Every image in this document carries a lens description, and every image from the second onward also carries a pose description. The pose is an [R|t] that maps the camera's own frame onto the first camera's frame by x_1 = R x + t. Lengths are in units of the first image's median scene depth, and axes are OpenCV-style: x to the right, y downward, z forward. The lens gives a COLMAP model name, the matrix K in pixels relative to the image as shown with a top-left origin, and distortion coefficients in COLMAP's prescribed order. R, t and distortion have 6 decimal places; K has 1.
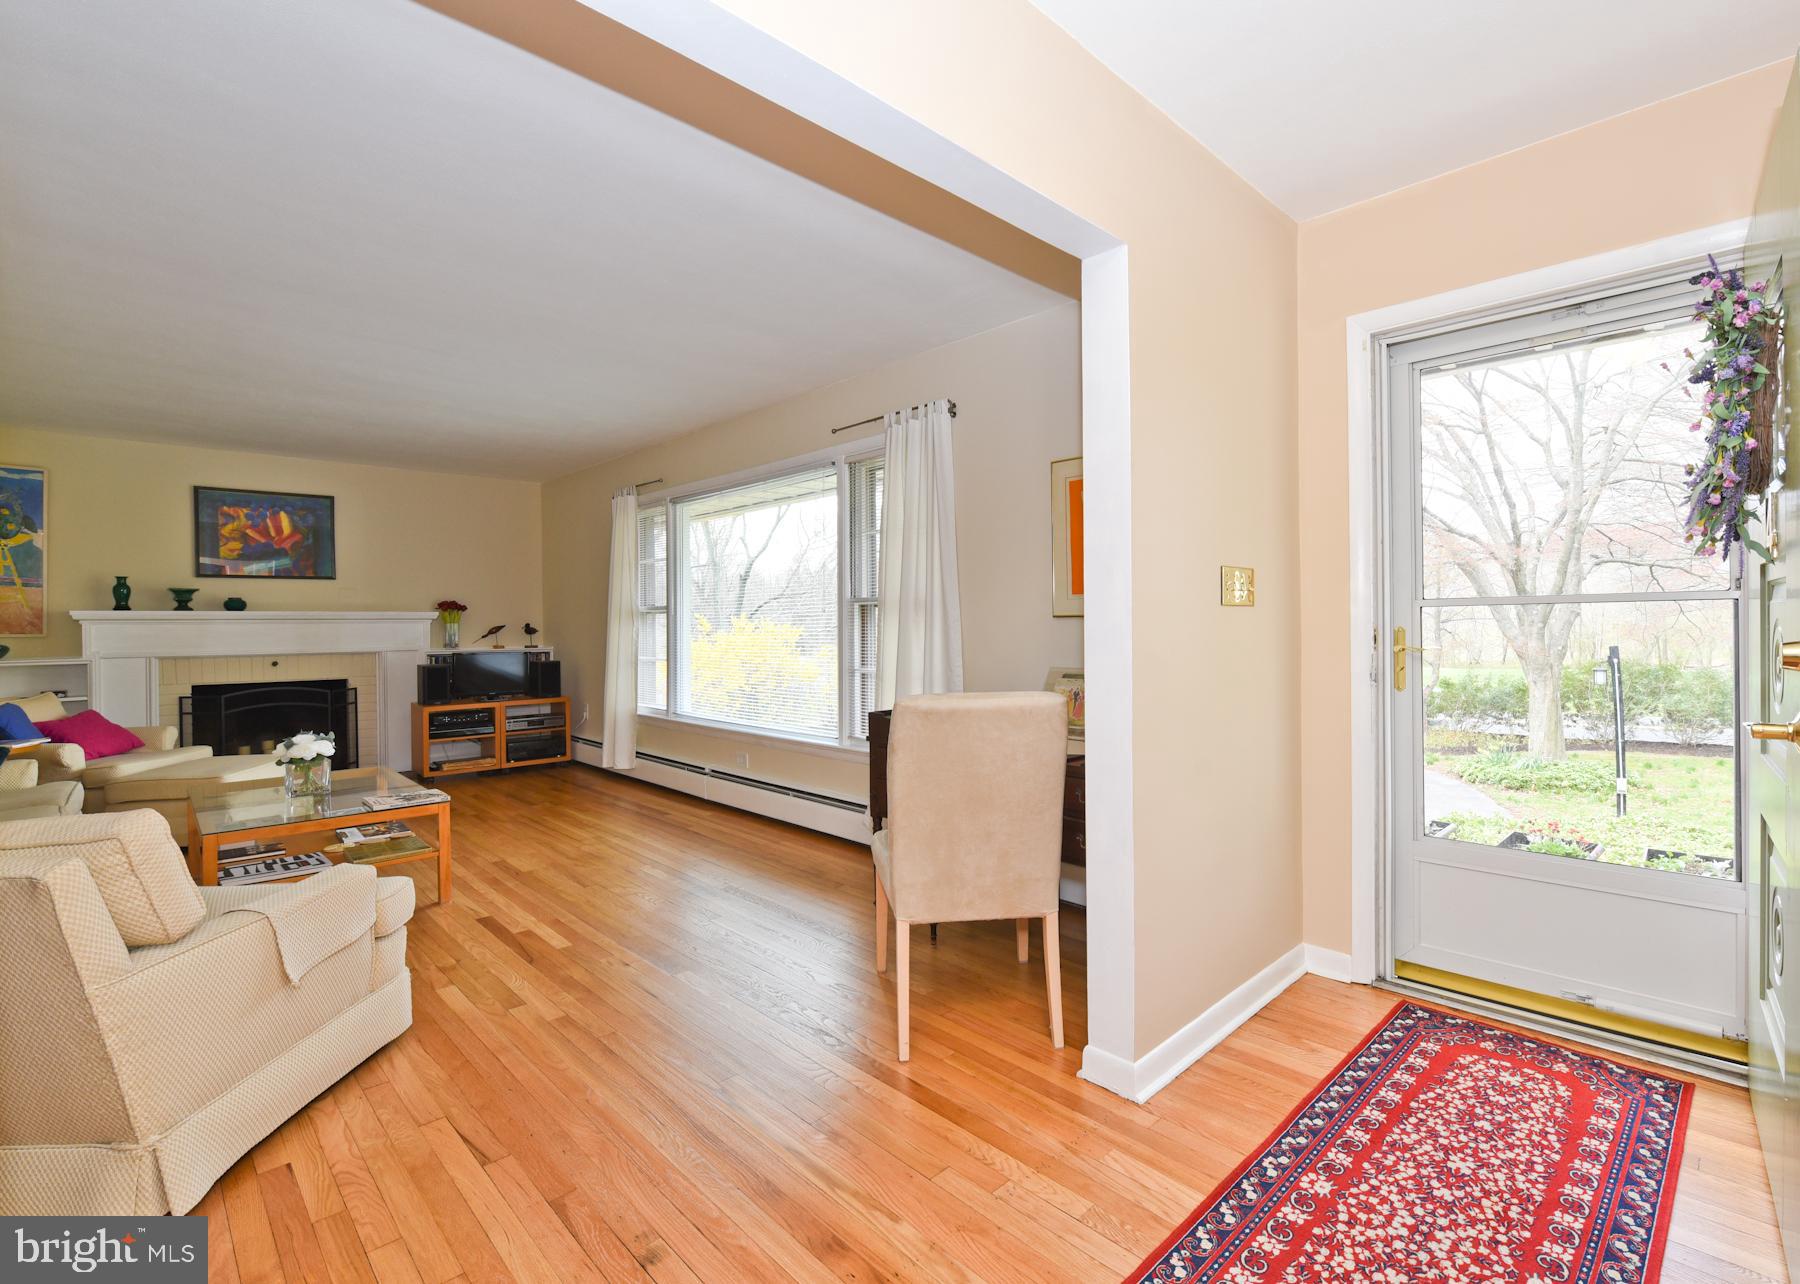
lens RADIAL K [[832.4, 0, 954.5], [0, 832.4, 626.5], [0, 0, 1]] dist [-0.016105, -0.000113]
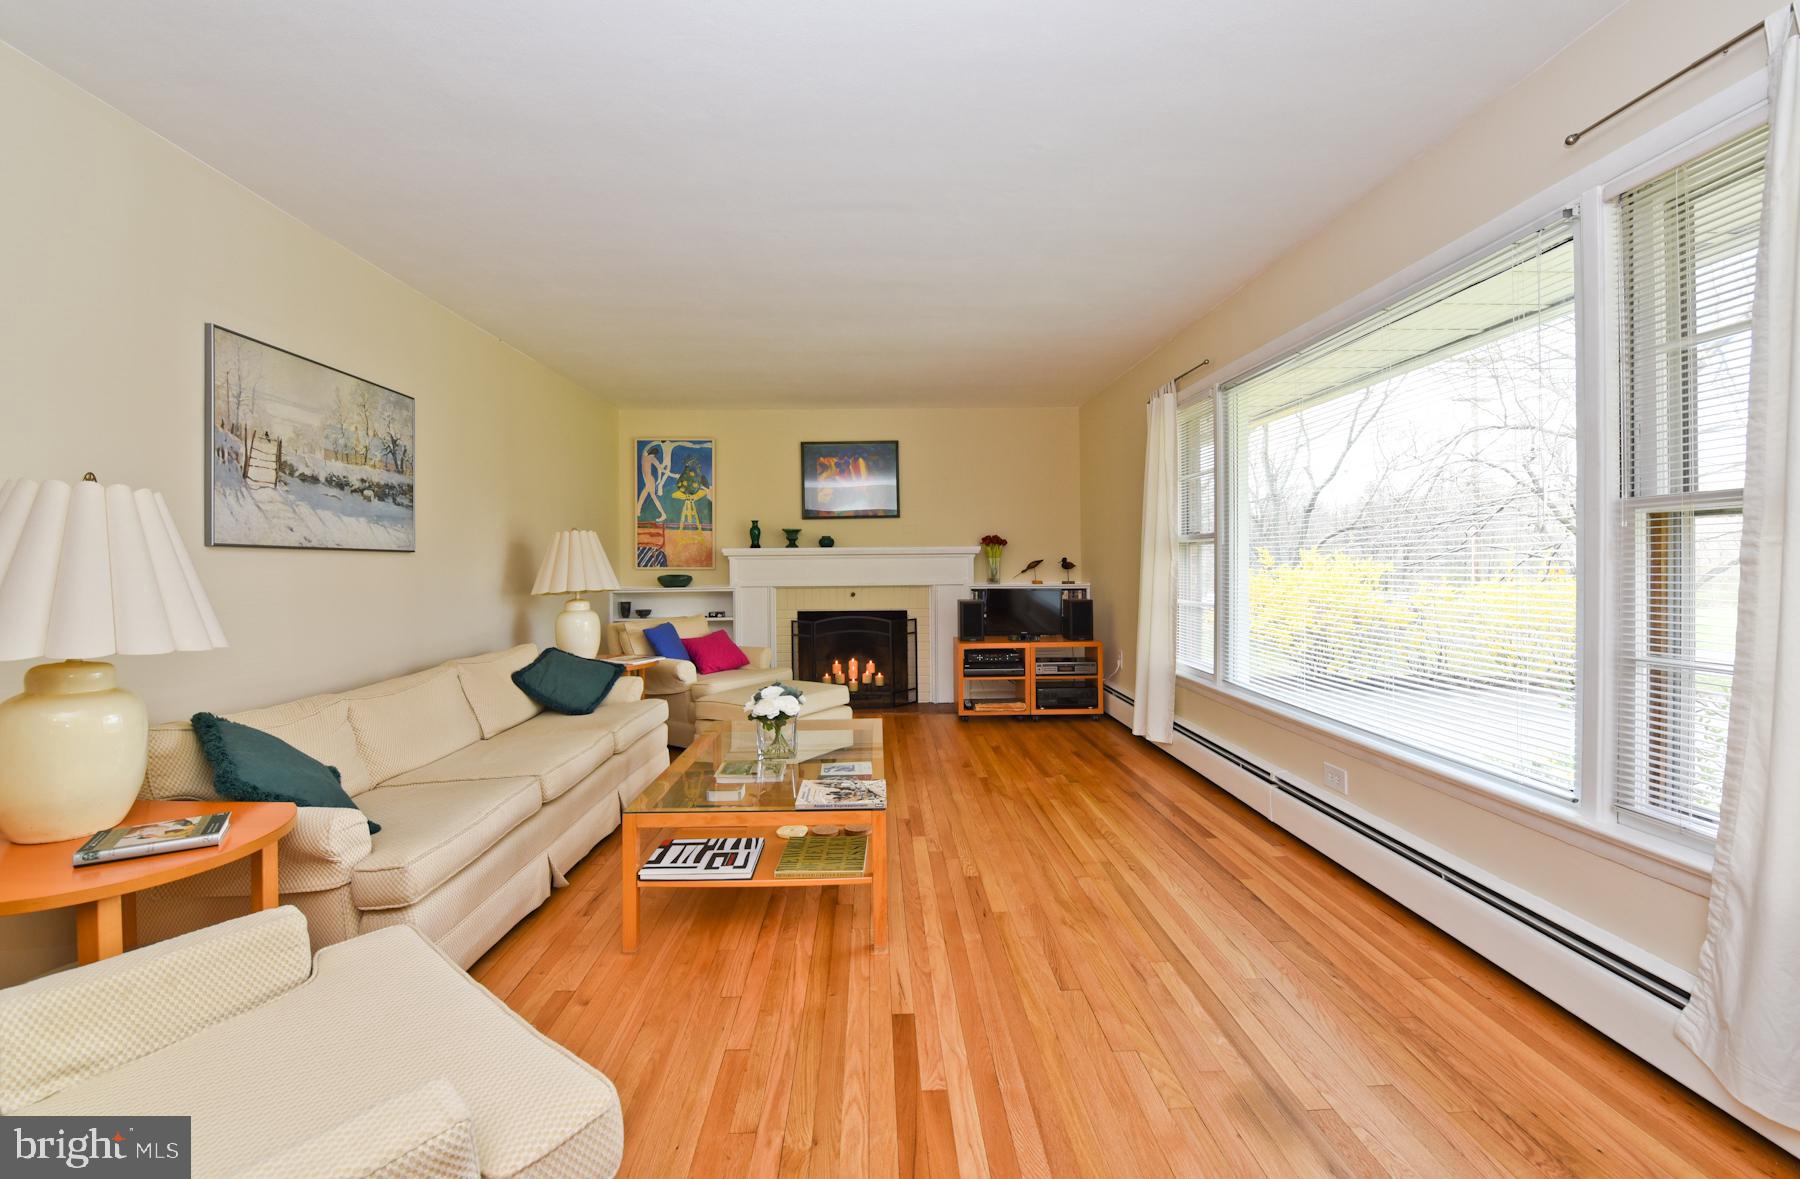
lens RADIAL K [[727.4, 0, 897.4], [0, 727.4, 568.7], [0, 0, 1]] dist [-0.014747, -0.000219]
pose [[0.725593, 0.007401, -0.688084, -0.102540], [0.000963, 0.999930, 0.011771, -0.001310], [0.688123, -0.009203, 0.725536, 0.323002]]
